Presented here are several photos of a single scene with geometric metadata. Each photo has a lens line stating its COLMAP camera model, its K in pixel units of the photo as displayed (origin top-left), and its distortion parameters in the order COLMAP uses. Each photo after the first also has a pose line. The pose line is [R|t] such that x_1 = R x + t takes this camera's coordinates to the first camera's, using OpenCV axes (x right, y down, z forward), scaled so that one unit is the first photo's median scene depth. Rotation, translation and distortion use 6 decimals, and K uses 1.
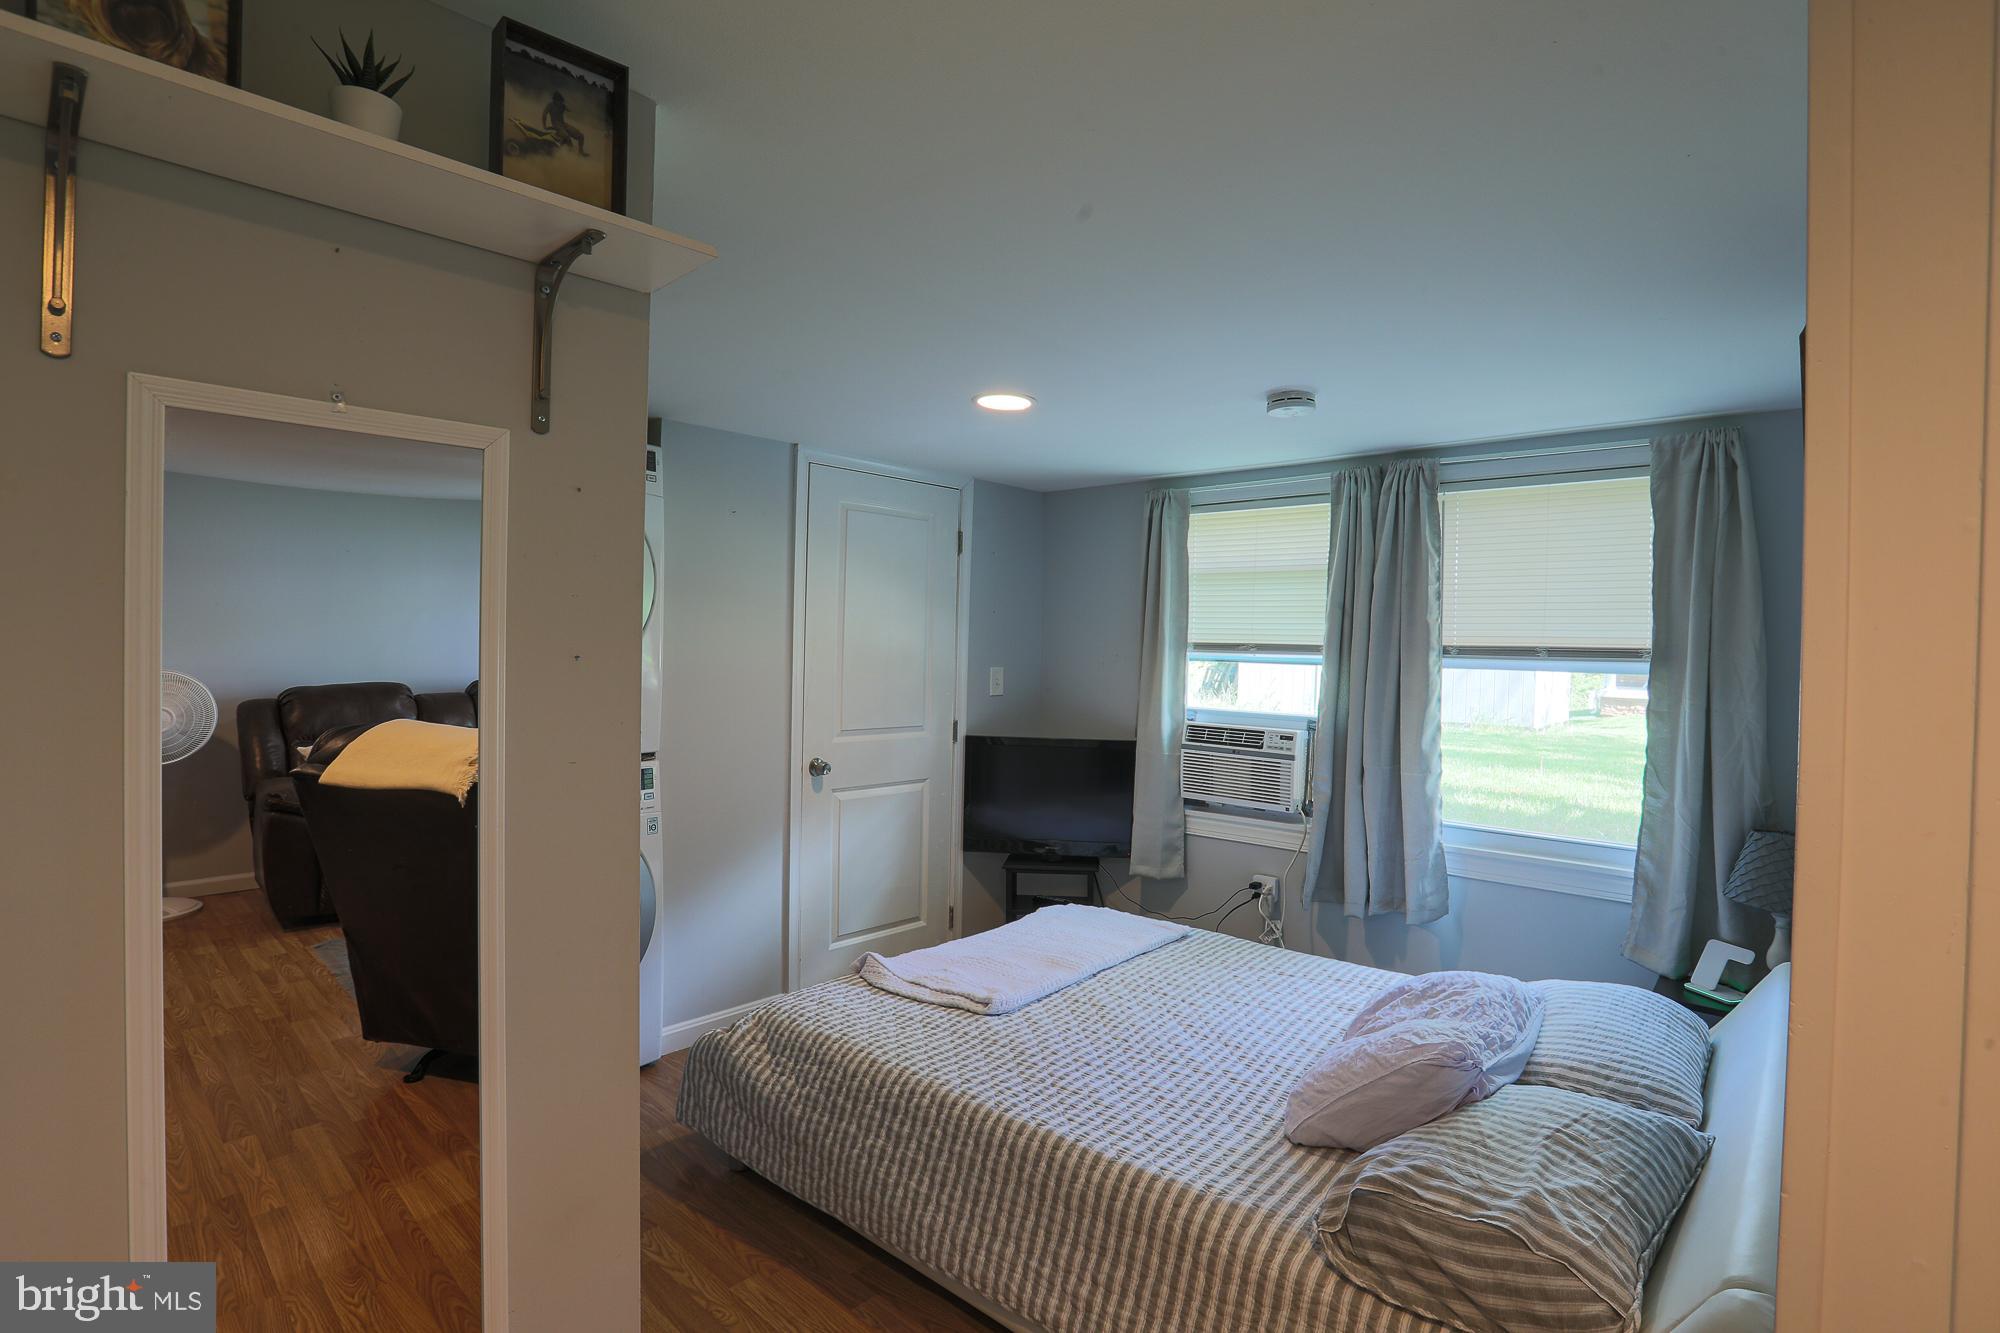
lens RADIAL K [[972.0, 0, 1024.1], [0, 972.0, 661.8], [0, 0, 1]] dist [-0.061029, 0.029118]
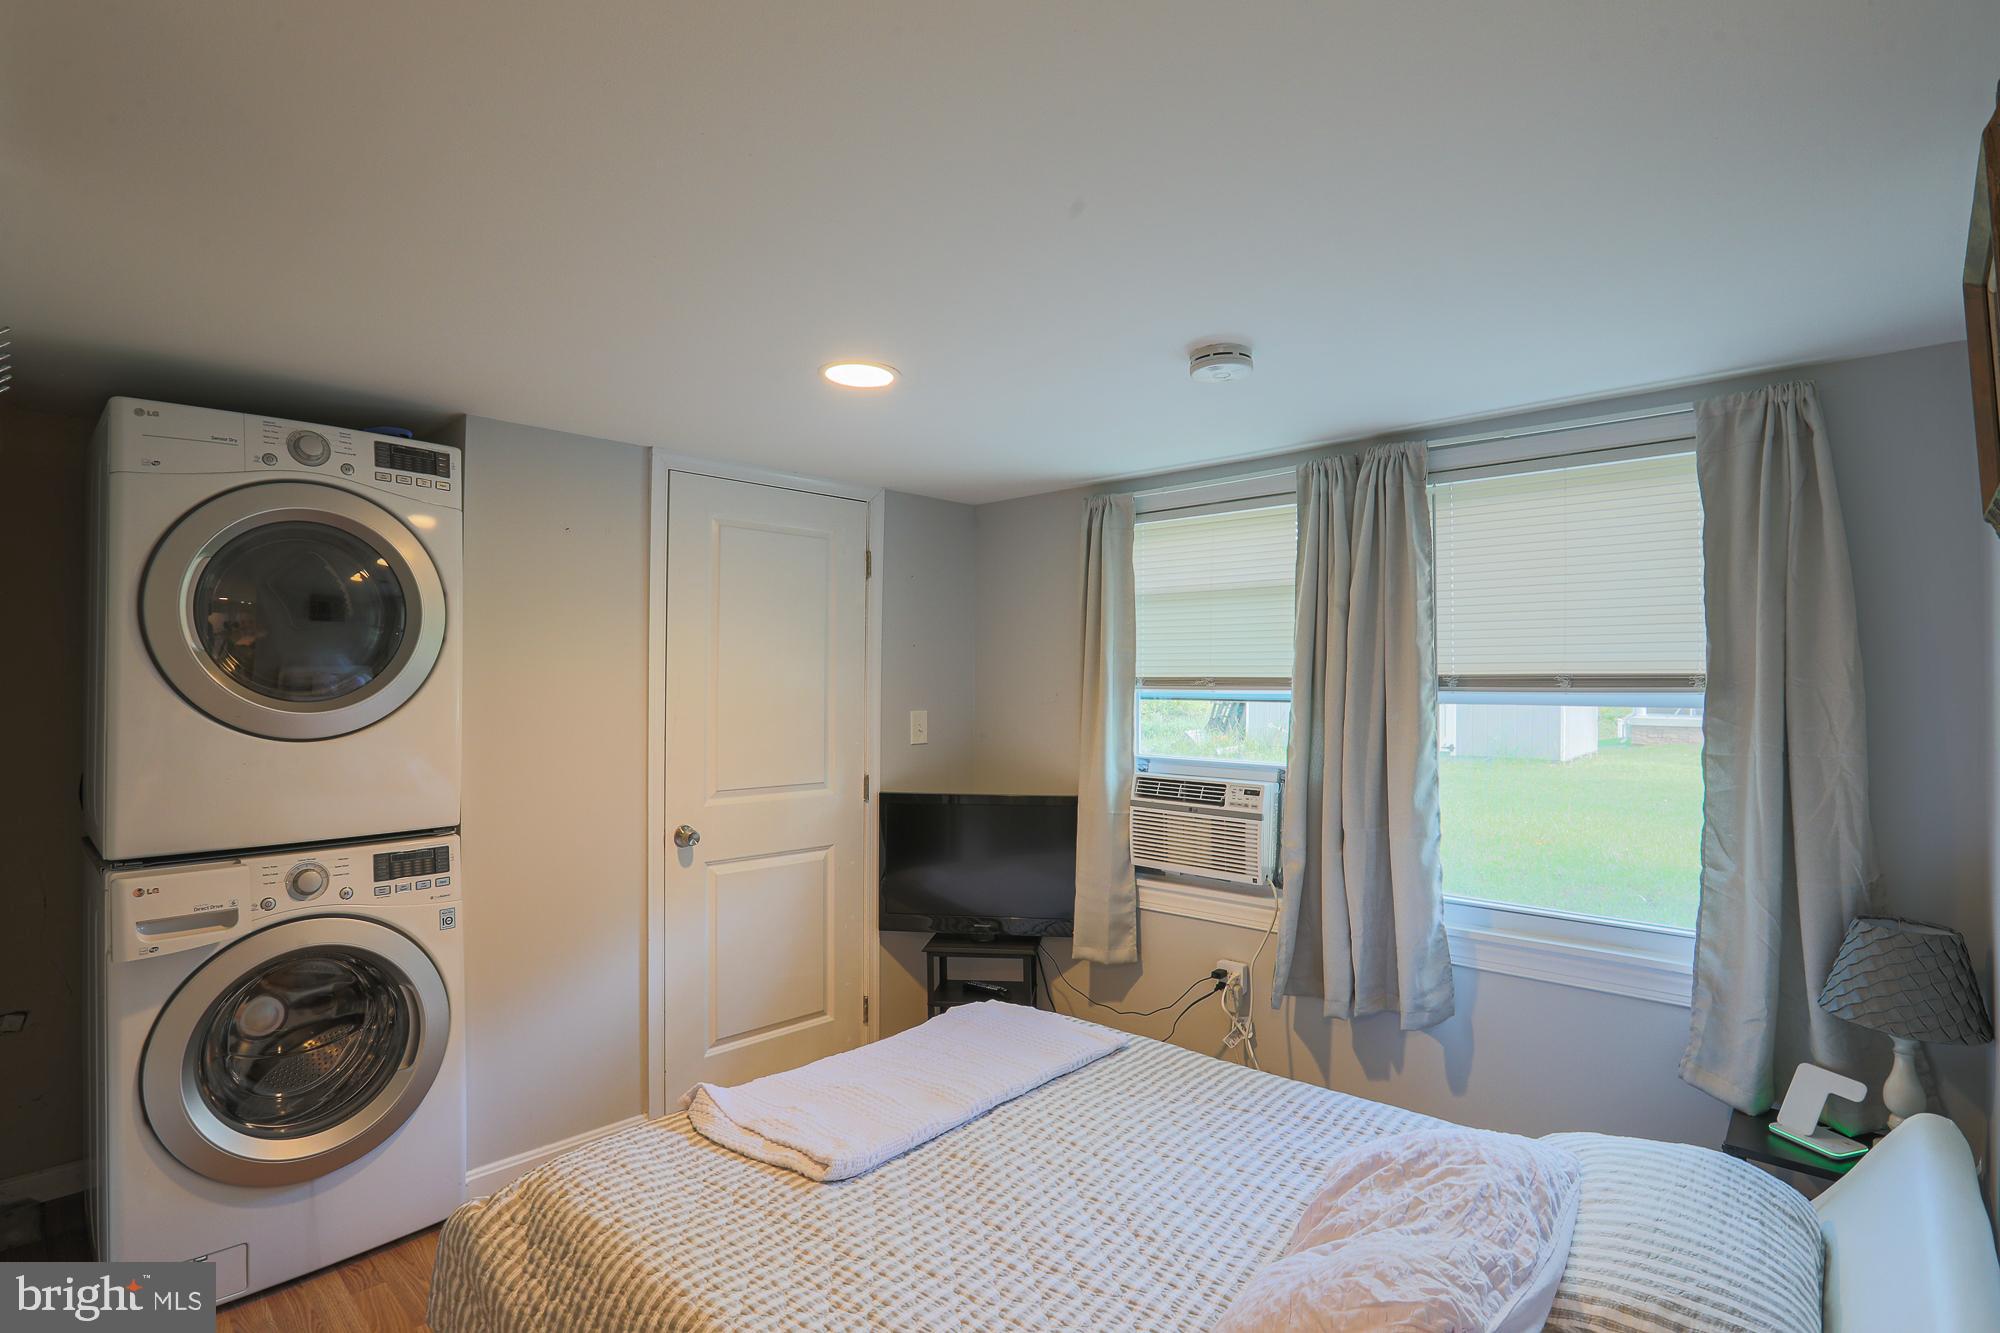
lens RADIAL K [[981.6, 0, 1034.6], [0, 981.6, 672.4], [0, 0, 1]] dist [-0.054470, 0.021243]
pose [[0.999810, -0.018135, -0.007113, 0.107895], [0.017933, 0.999460, -0.027543, -0.003315], [0.007609, 0.027411, 0.999595, 0.193684]]
